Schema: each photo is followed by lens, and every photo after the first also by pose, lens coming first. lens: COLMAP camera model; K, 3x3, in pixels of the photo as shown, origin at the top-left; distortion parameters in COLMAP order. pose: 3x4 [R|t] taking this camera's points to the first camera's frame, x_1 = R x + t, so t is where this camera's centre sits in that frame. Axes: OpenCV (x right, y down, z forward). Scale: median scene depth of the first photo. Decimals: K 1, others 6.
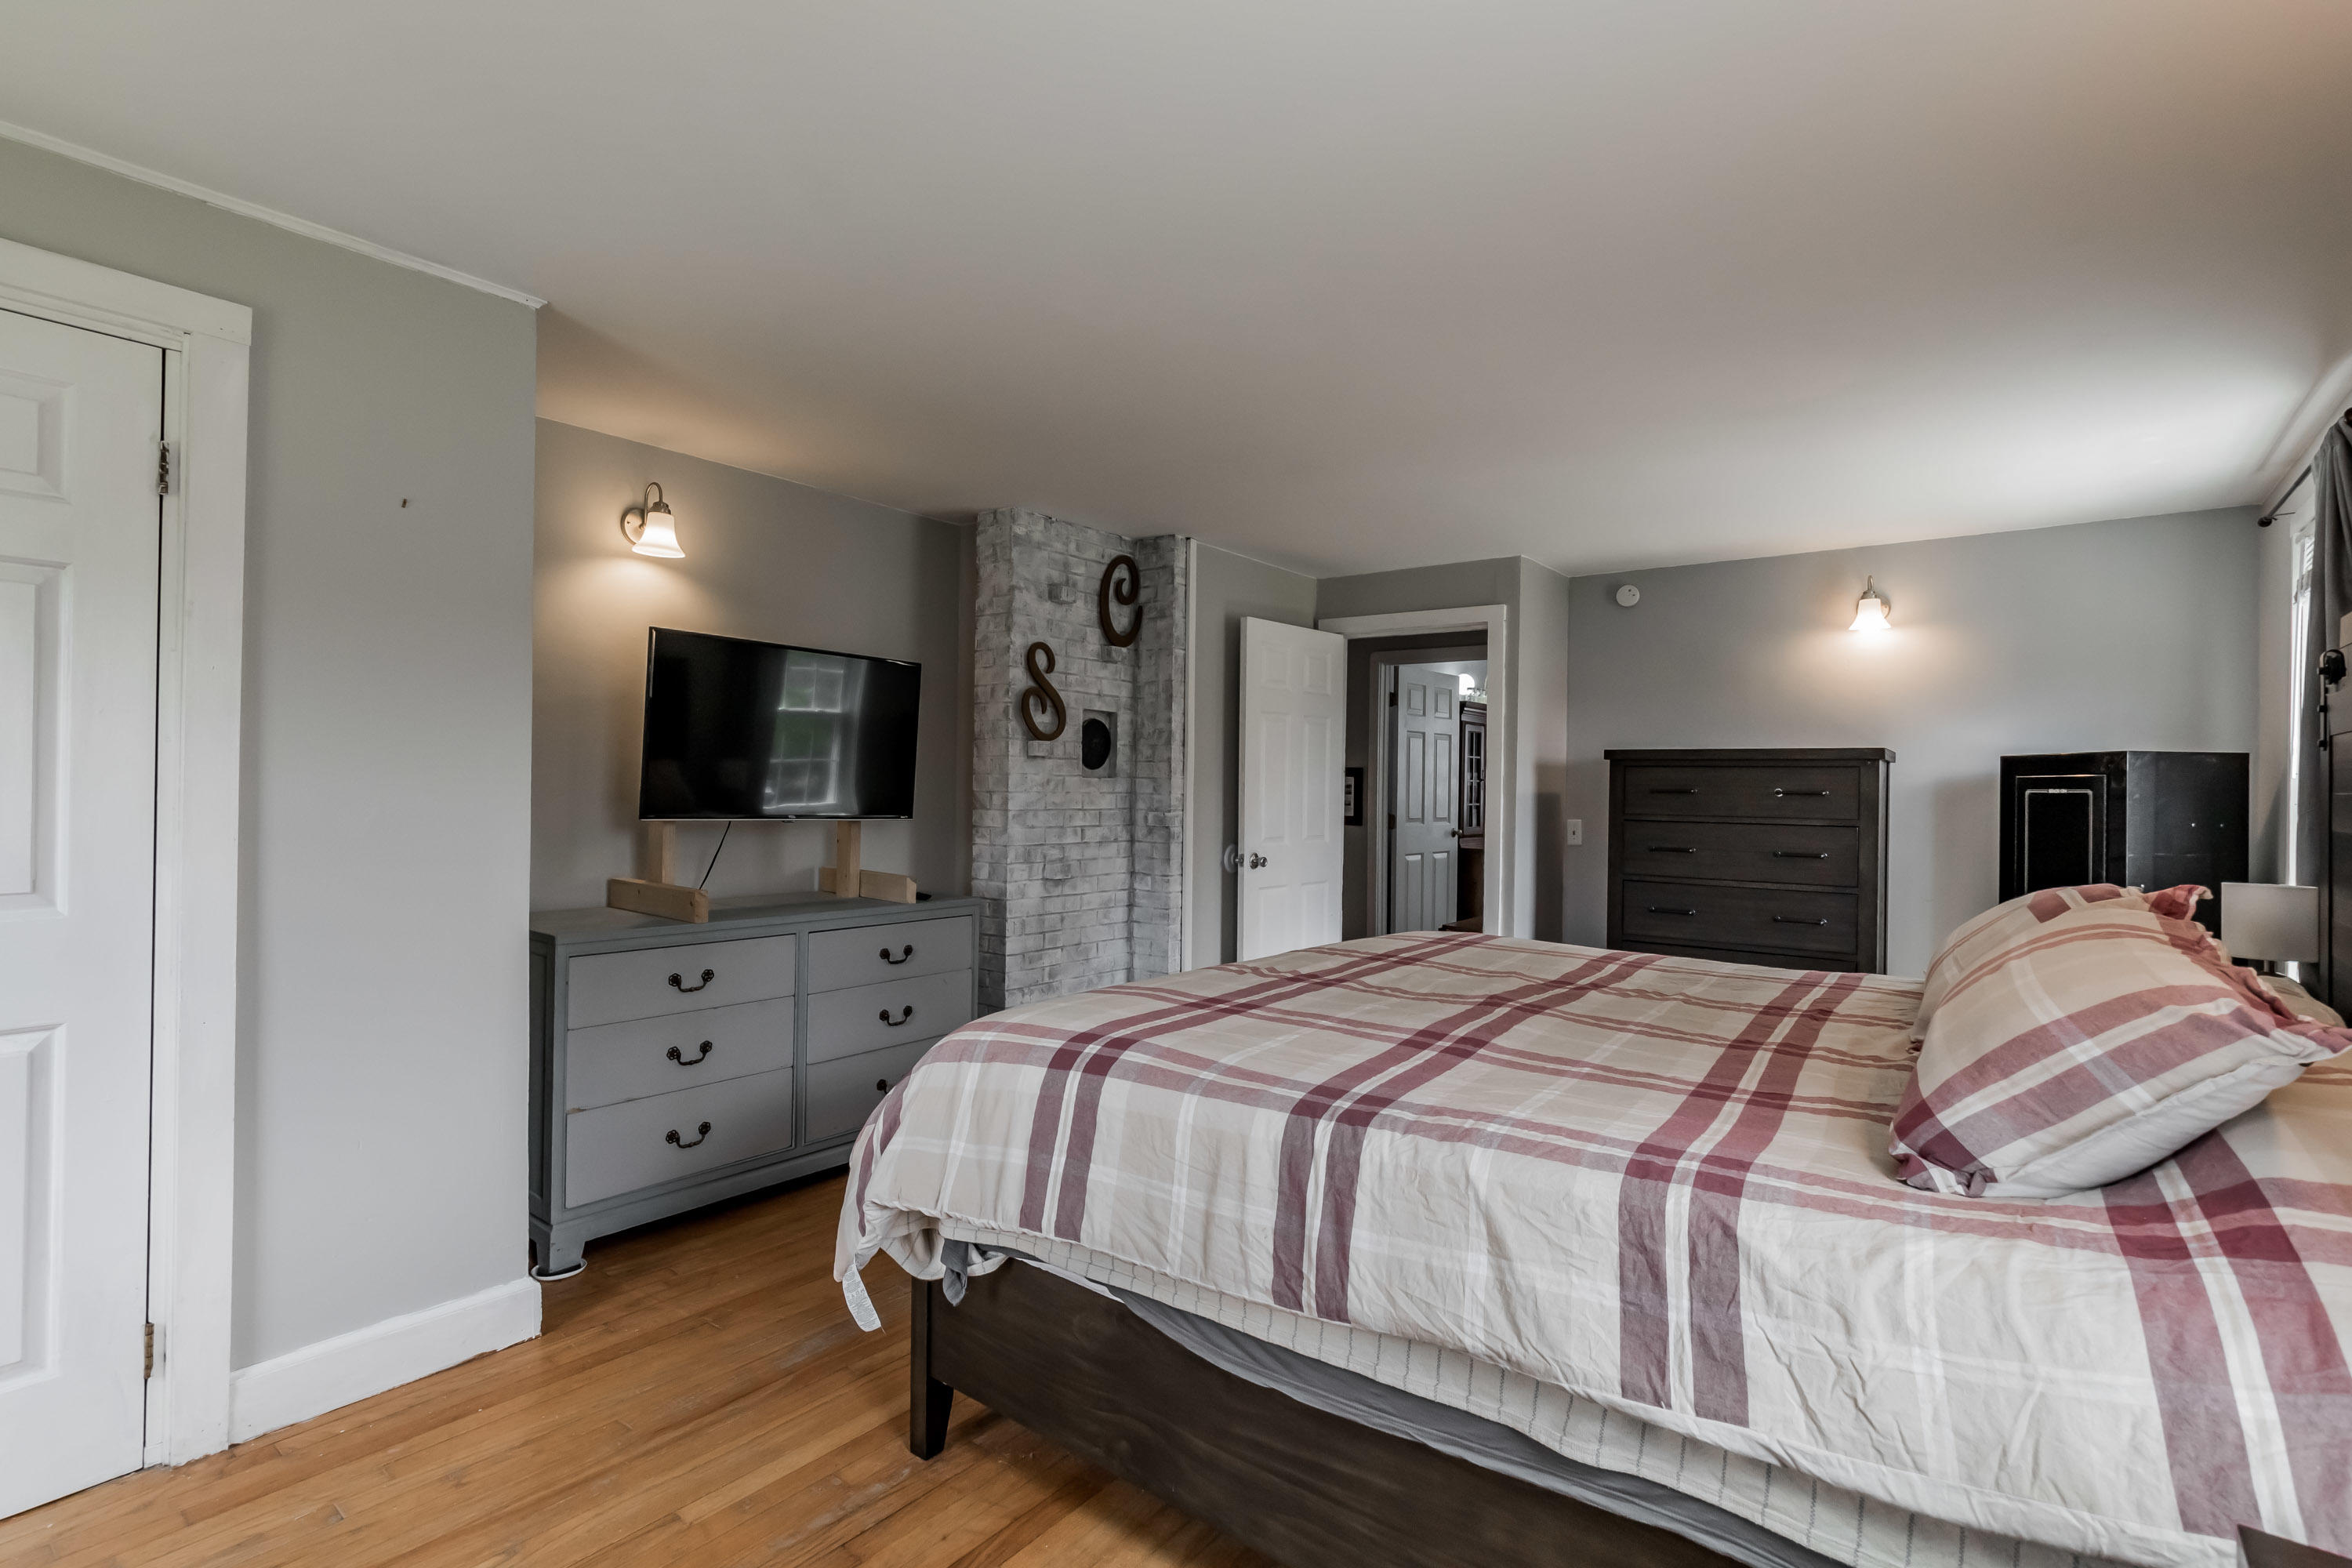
lens RADIAL K [[1096.4, 0, 1184.6], [0, 1096.4, 773.3], [0, 0, 1]] dist [-0.002723, -0.000228]
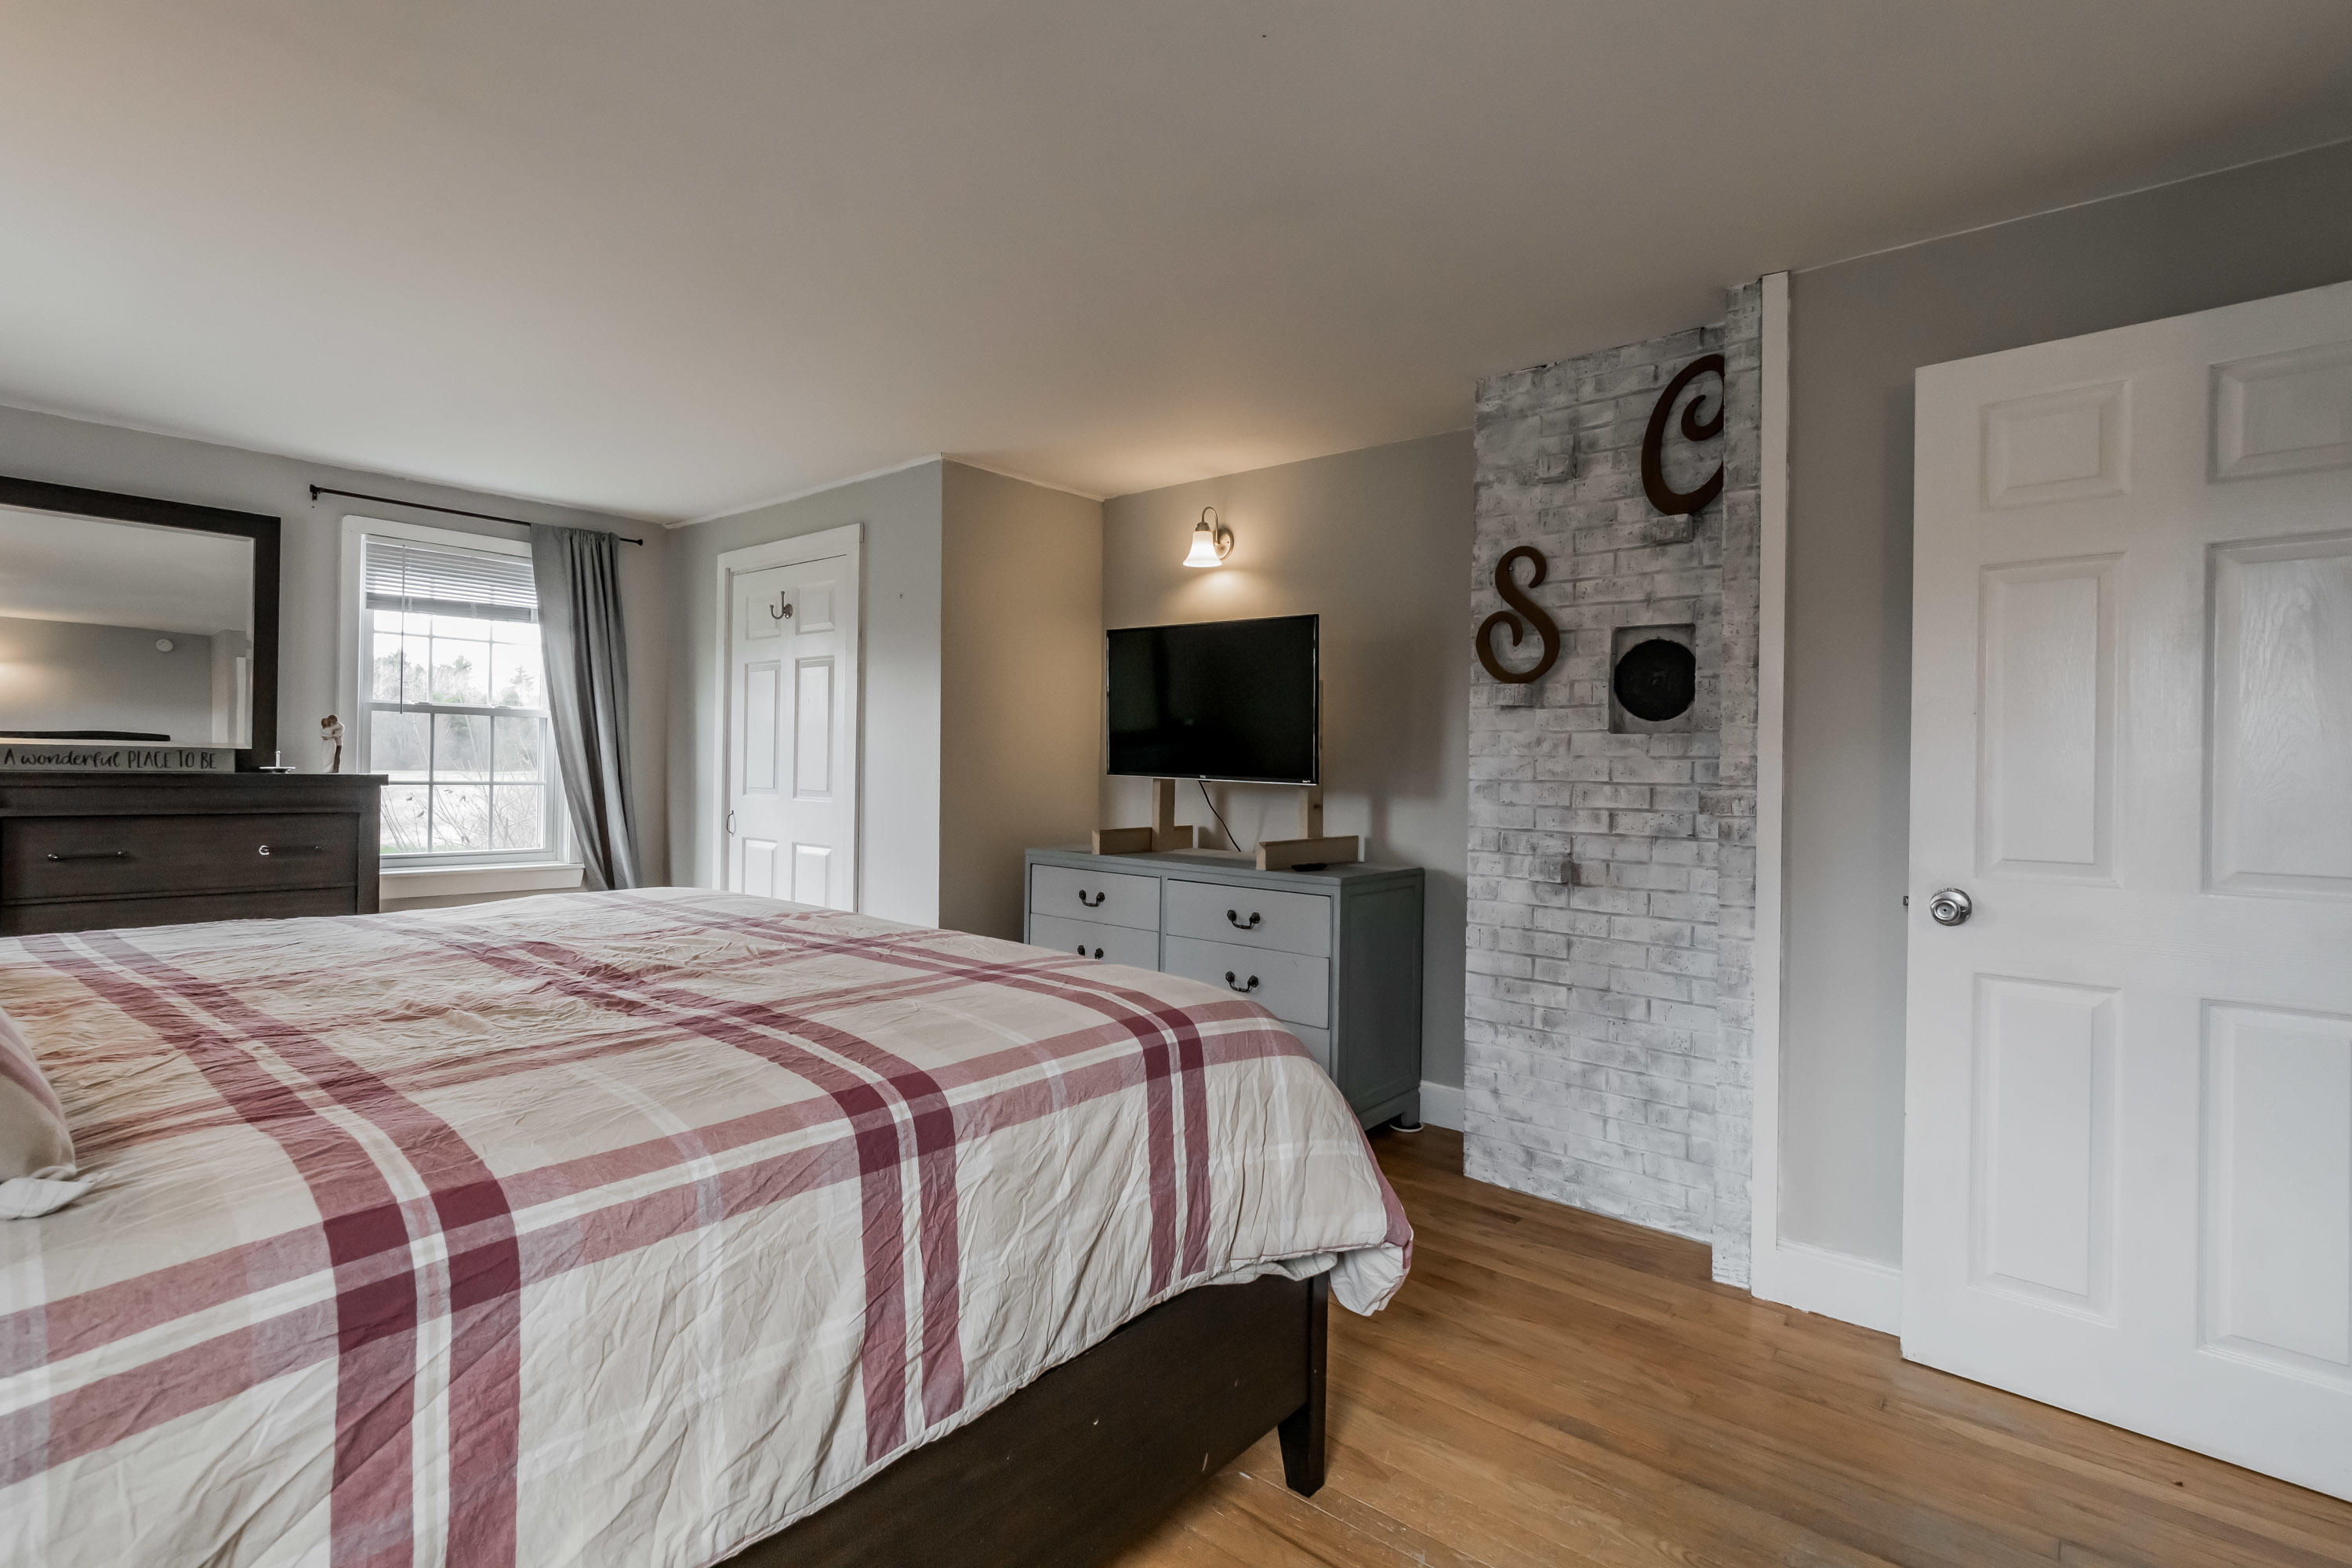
lens RADIAL K [[1096.4, 0, 1184.6], [0, 1096.4, 773.3], [0, 0, 1]] dist [-0.002723, -0.000228]
pose [[-0.038031, -0.018104, -0.999113, 0.578486], [-0.013156, 0.999758, -0.017615, 0.043083], [0.999190, 0.012475, -0.038260, 0.794010]]
